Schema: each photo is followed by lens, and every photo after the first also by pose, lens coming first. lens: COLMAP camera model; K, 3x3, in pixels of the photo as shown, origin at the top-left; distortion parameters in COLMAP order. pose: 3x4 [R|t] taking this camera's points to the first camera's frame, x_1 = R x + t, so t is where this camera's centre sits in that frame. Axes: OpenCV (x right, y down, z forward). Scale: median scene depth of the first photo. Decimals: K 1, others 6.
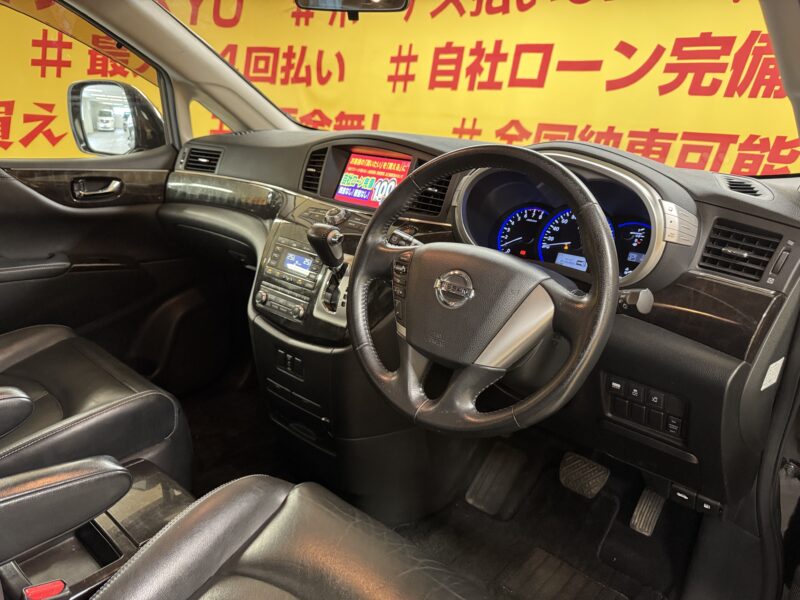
lens RADIAL K [[568.8, 0, 400.0], [0, 568.8, 300.0], [0, 0, 1]] dist [0.002997, -0.027860]
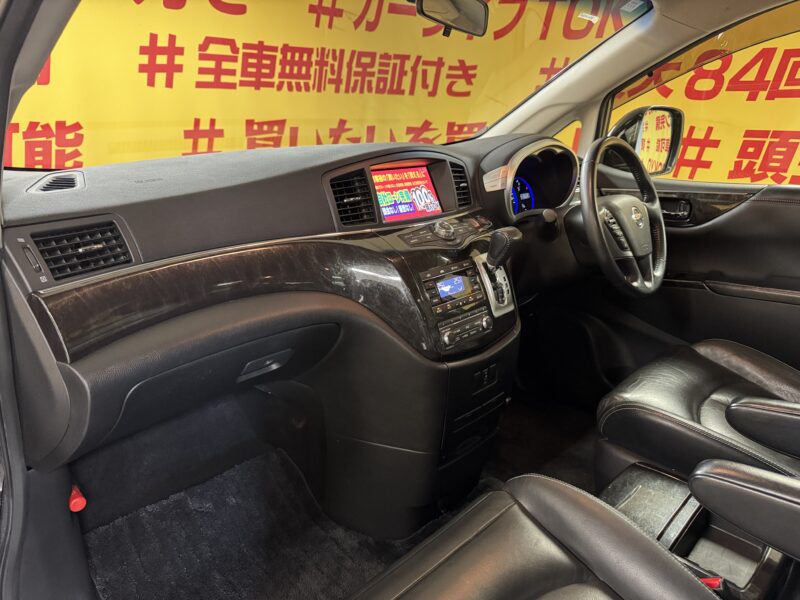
lens RADIAL K [[554.4, 0, 400.0], [0, 554.4, 300.0], [0, 0, 1]] dist [0.031501, -0.045727]
pose [[0.065453, -0.359025, 0.931030, -0.773693], [0.315881, 0.892502, 0.321961, -0.271368], [-0.946539, 0.273021, 0.171826, 0.676537]]
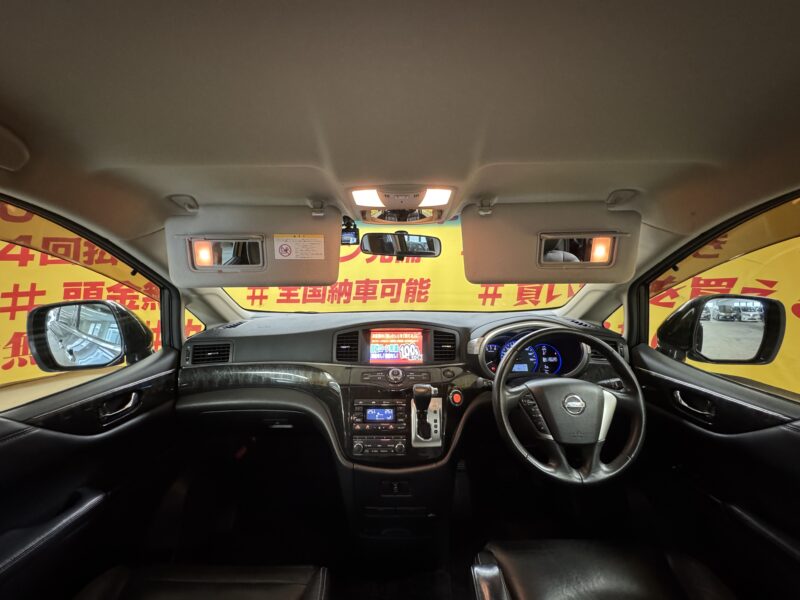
lens RADIAL K [[311.1, 0, 403.7], [0, 311.1, 302.9], [0, 0, 1]] dist [-0.001411, -0.000143]
pose [[0.757695, -0.129973, 0.639535, -0.440214], [0.249965, 0.963032, -0.100431, -0.177384], [-0.602840, 0.235958, 0.762173, 0.214172]]
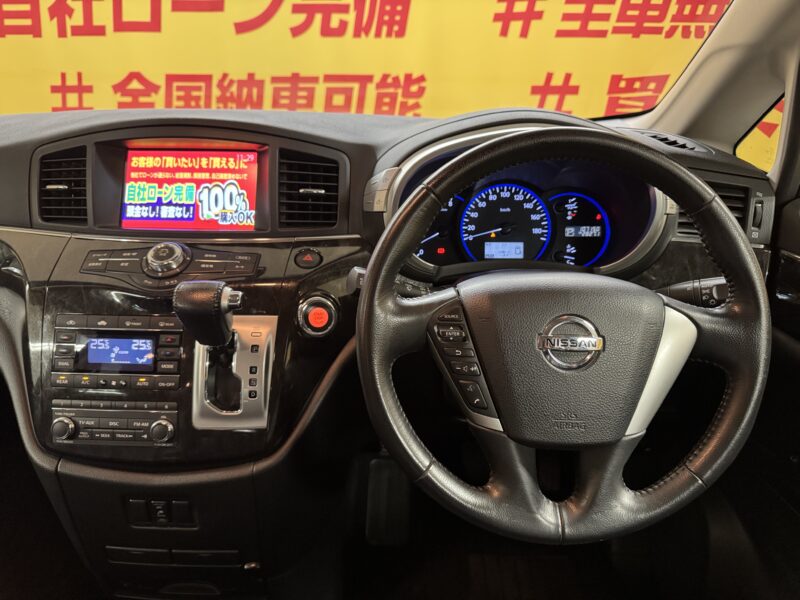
lens RADIAL K [[568.8, 0, 400.0], [0, 568.8, 300.0], [0, 0, 1]] dist [0.002997, -0.027860]
pose [[0.770623, -0.281092, 0.571950, -0.202668], [0.229993, 0.959656, 0.161751, -0.104915], [-0.594343, 0.006895, 0.804182, 0.260196]]
